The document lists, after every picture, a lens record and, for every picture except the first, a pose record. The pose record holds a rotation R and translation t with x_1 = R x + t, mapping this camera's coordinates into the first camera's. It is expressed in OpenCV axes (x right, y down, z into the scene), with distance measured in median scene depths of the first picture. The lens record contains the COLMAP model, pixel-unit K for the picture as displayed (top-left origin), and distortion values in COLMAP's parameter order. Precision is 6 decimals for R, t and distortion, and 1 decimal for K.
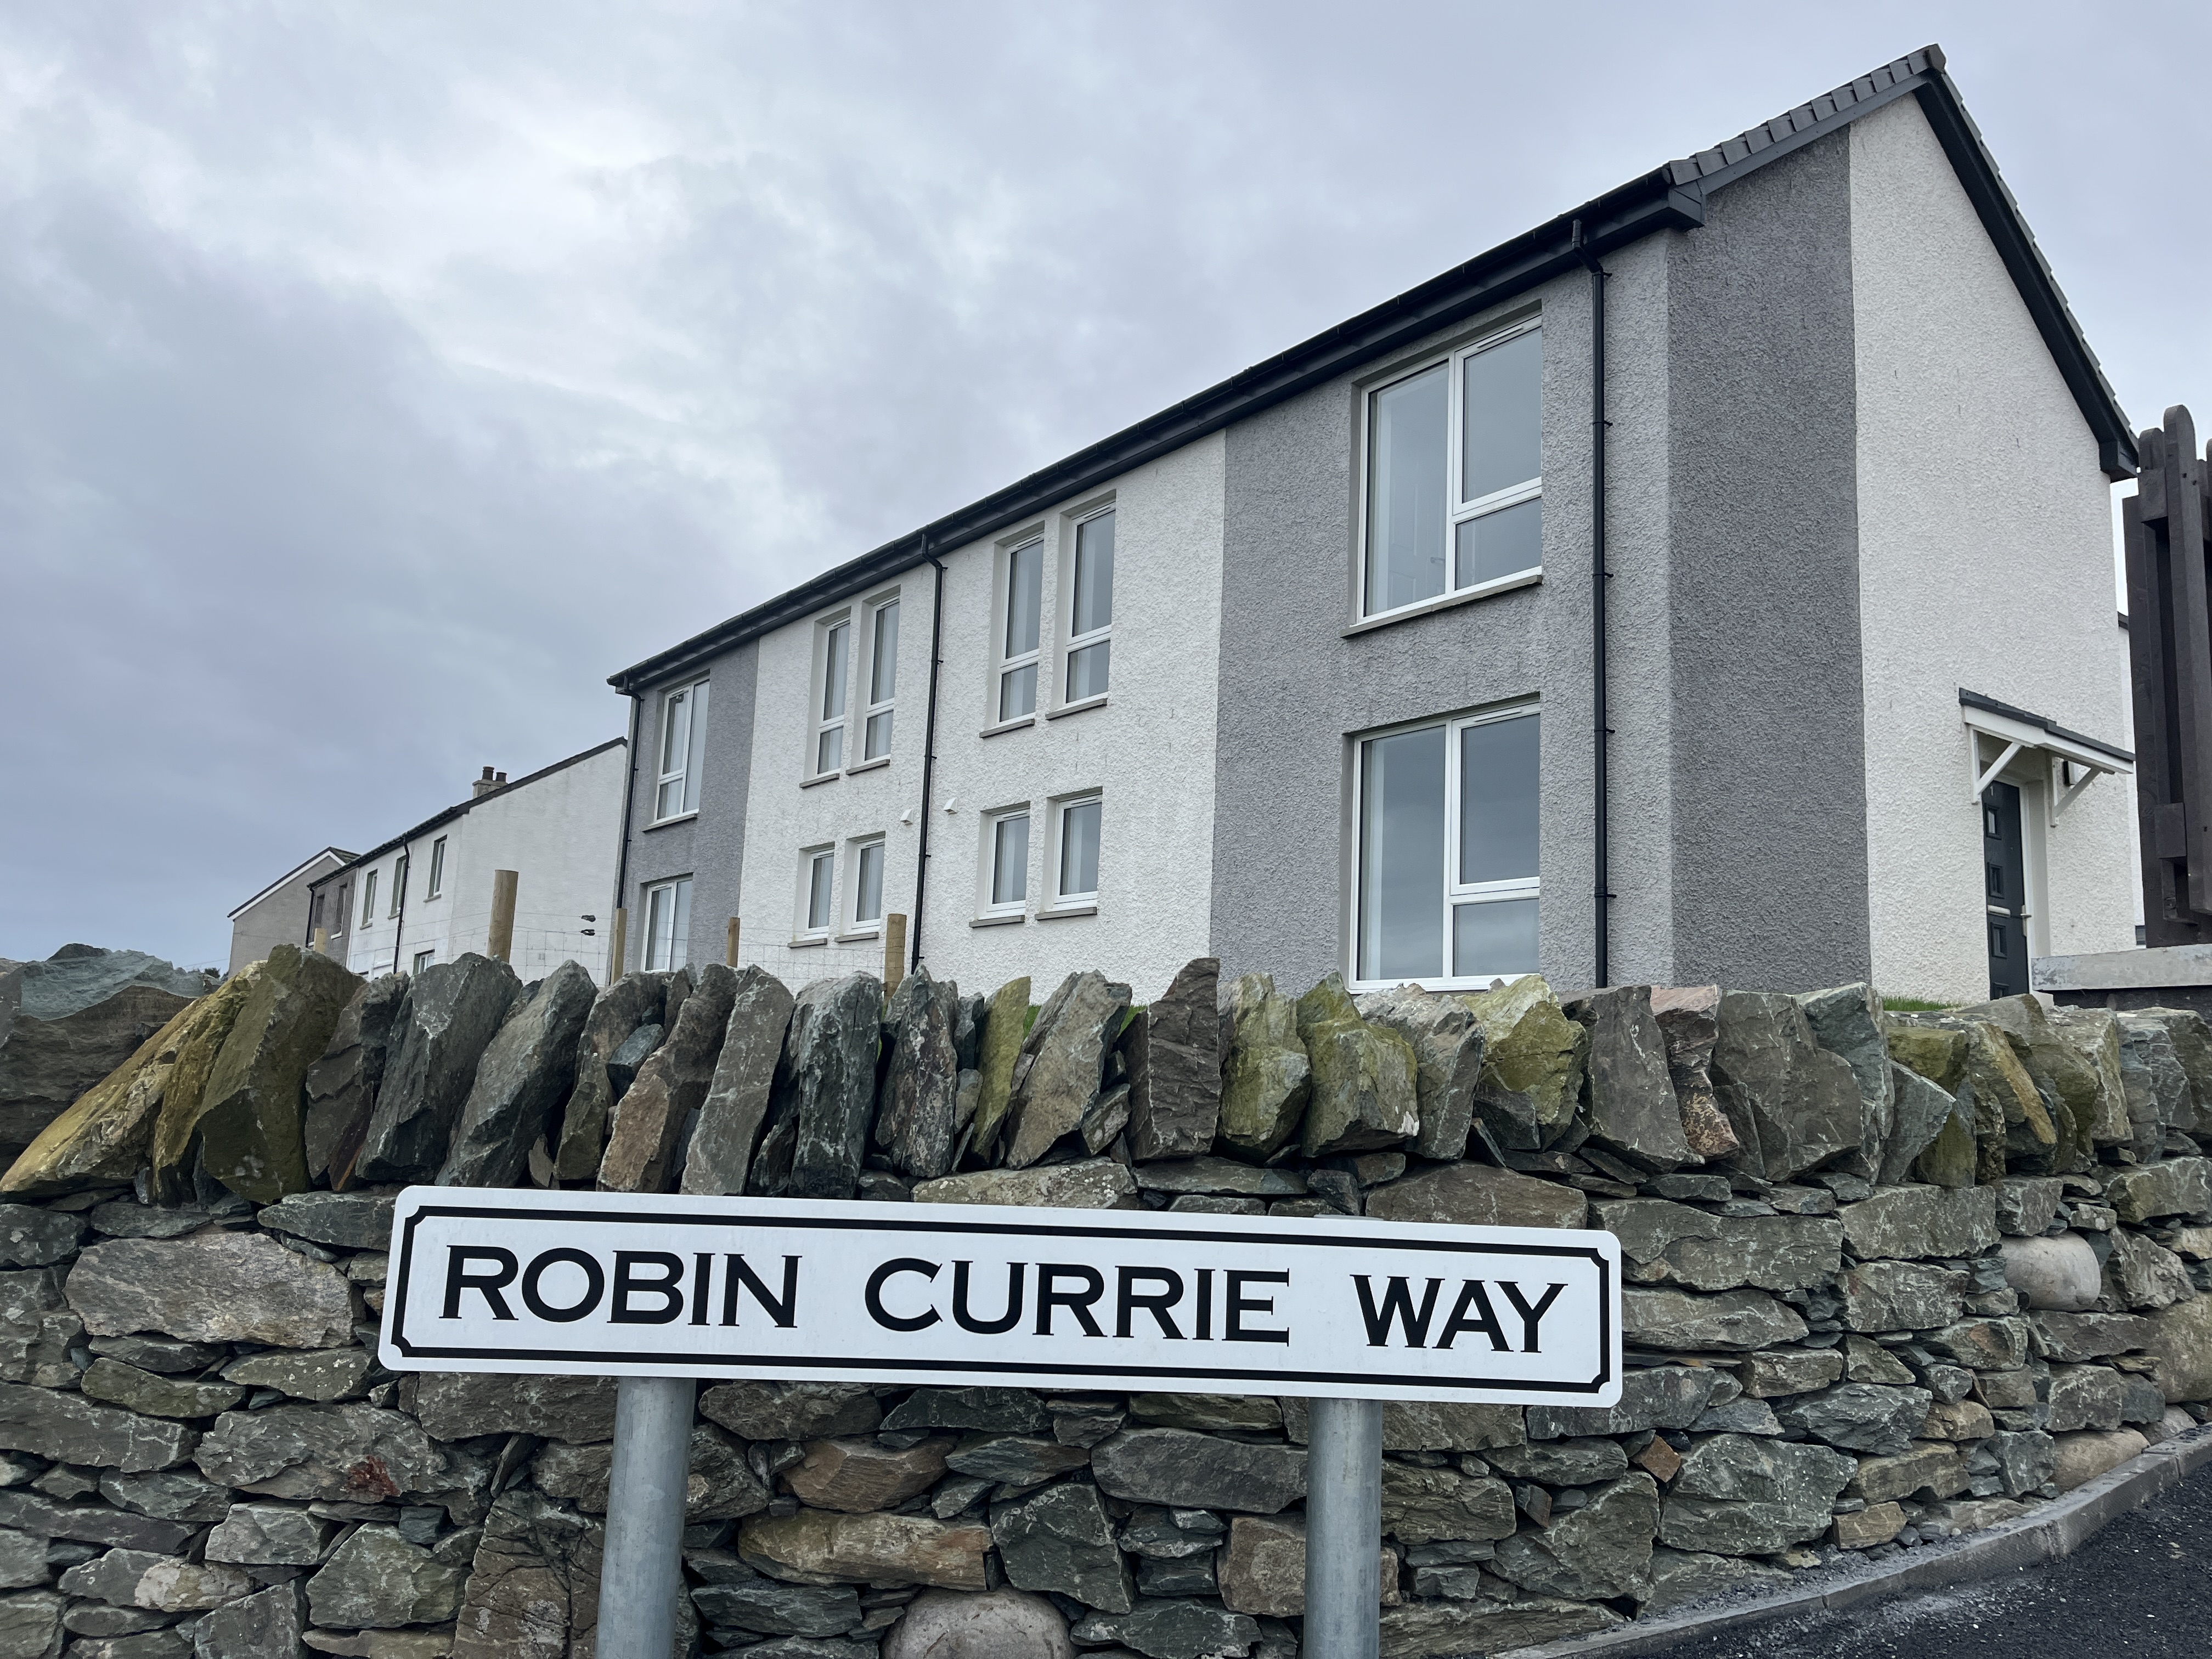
lens RADIAL K [[1687.4, 0, 1106.0], [0, 1687.4, 829.5], [0, 0, 1]] dist [0.138351, -0.255258]
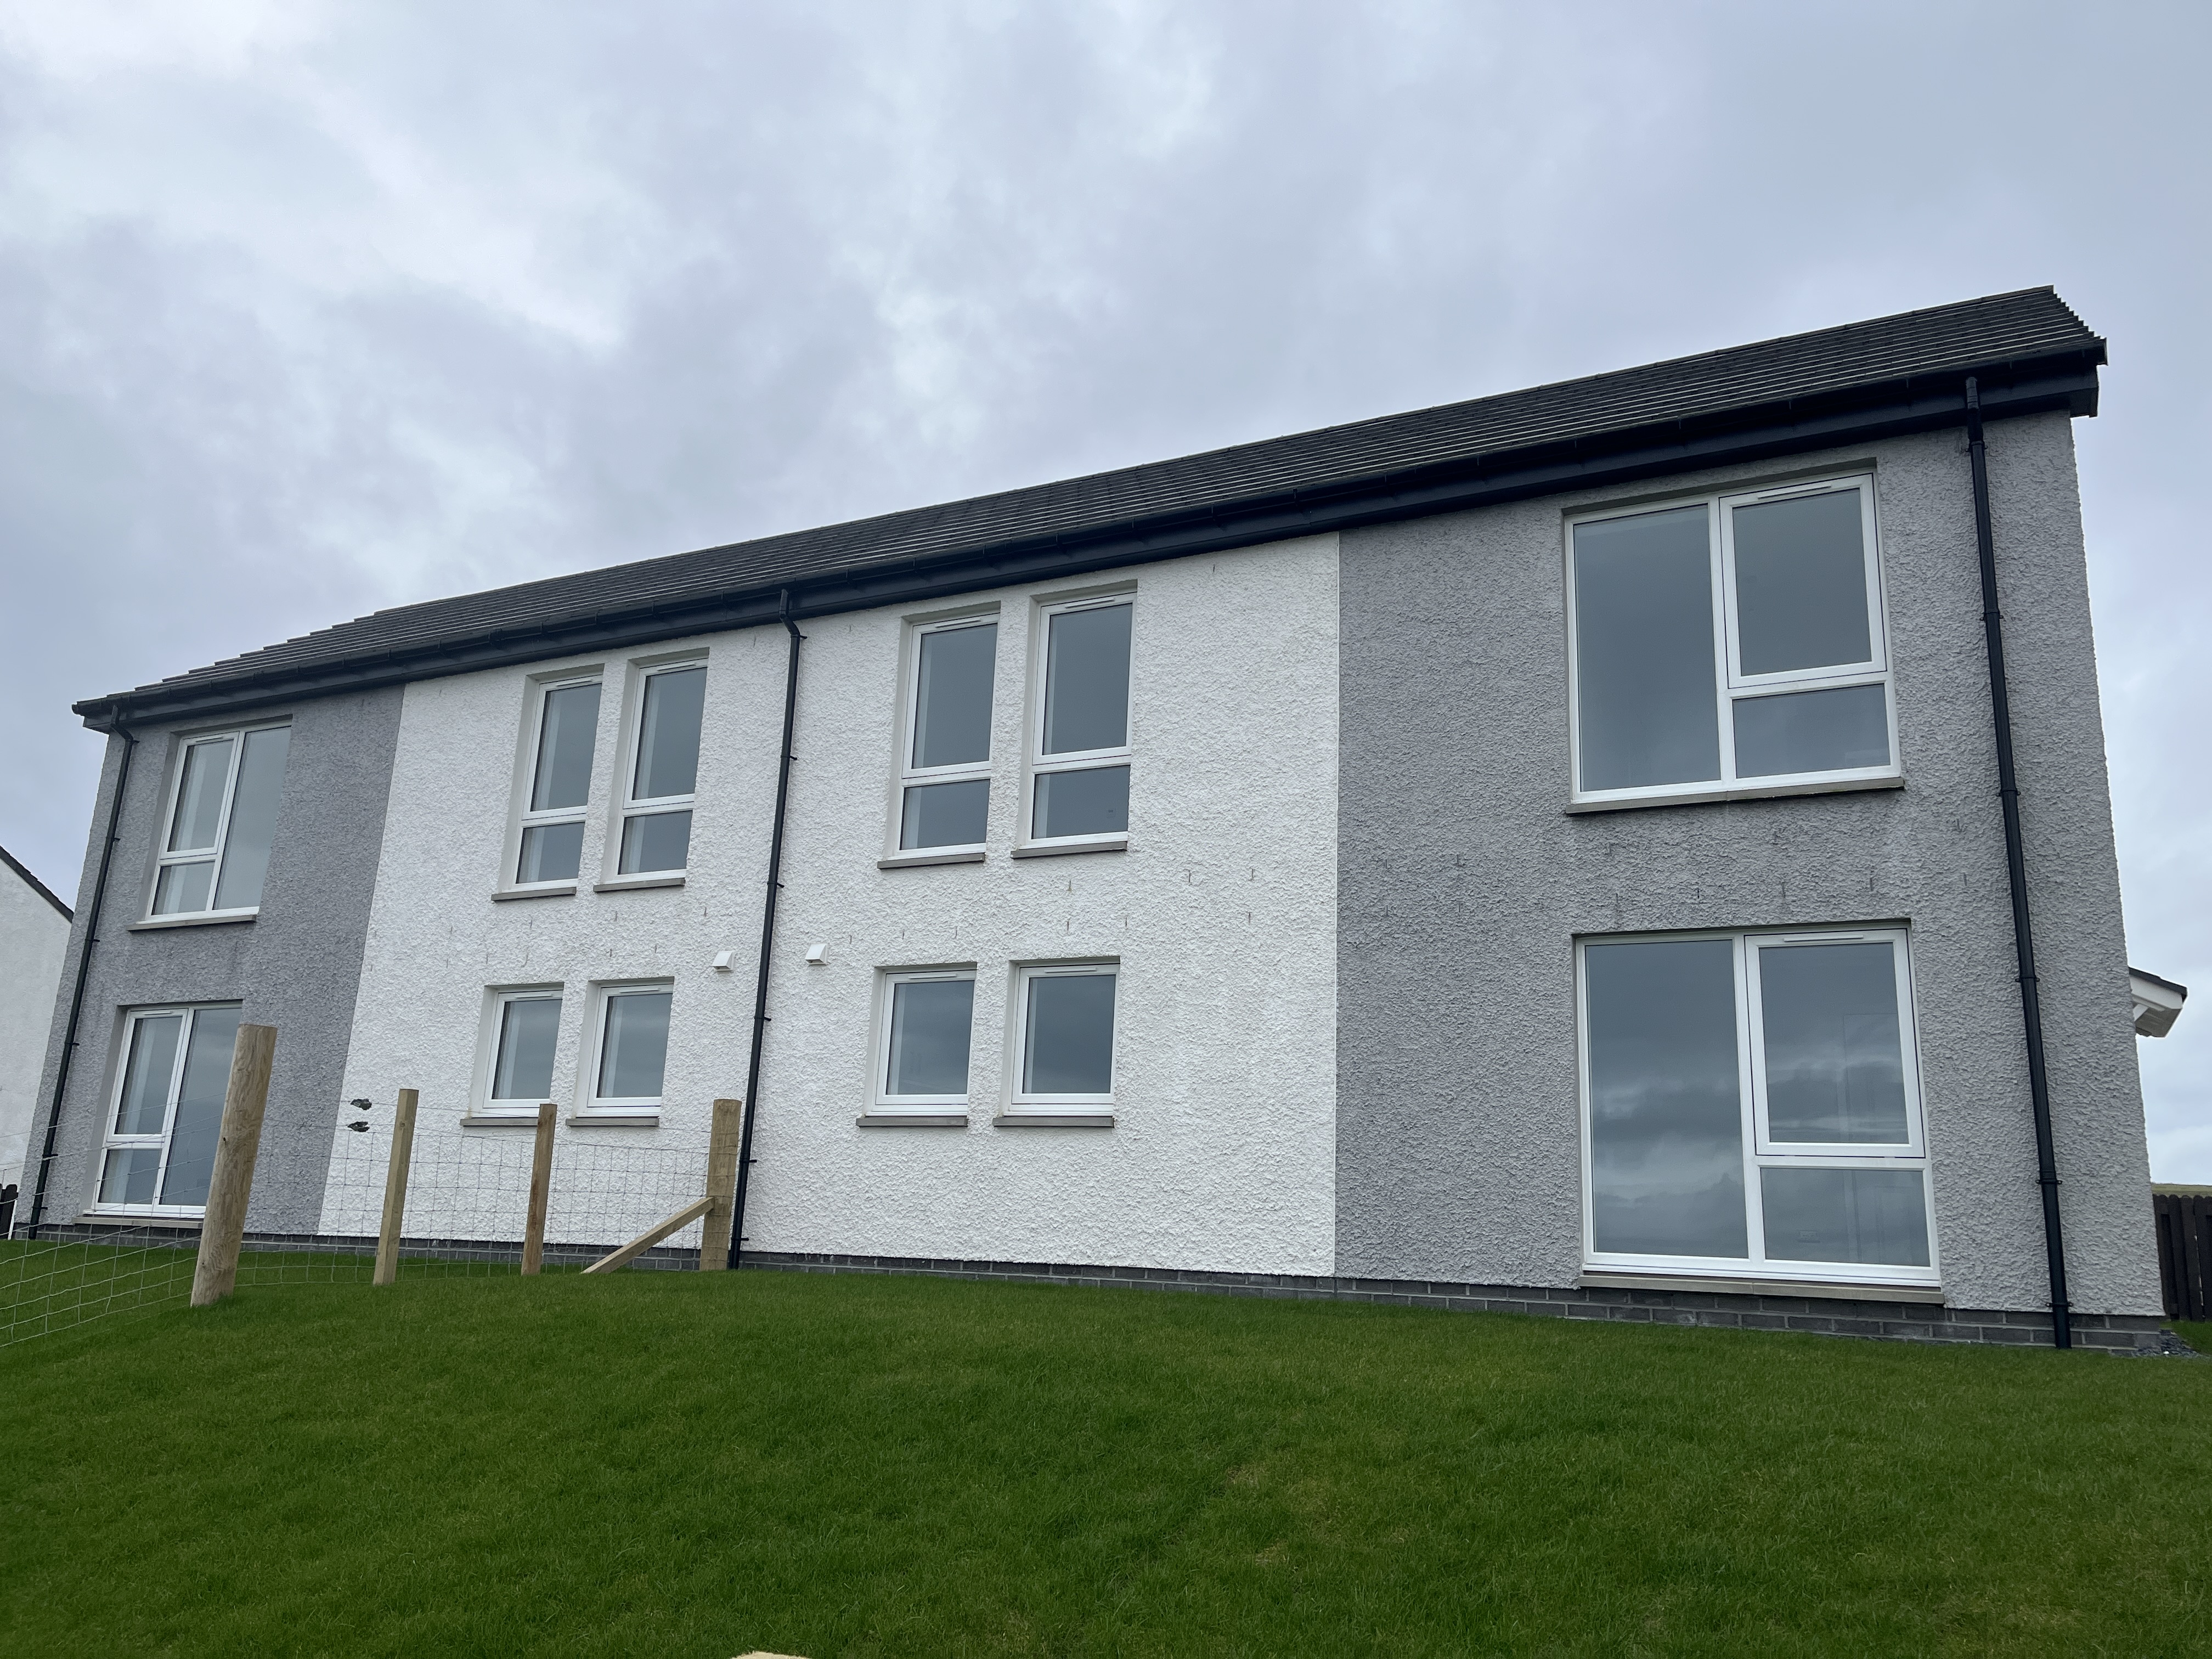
lens RADIAL K [[1687.4, 0, 1106.0], [0, 1687.4, 829.5], [0, 0, 1]] dist [0.138351, -0.255258]
pose [[0.898159, 0.109160, 0.425904, -0.331854], [-0.078720, 0.992962, -0.088490, -0.014032], [-0.432566, 0.045951, 0.900431, 0.301773]]
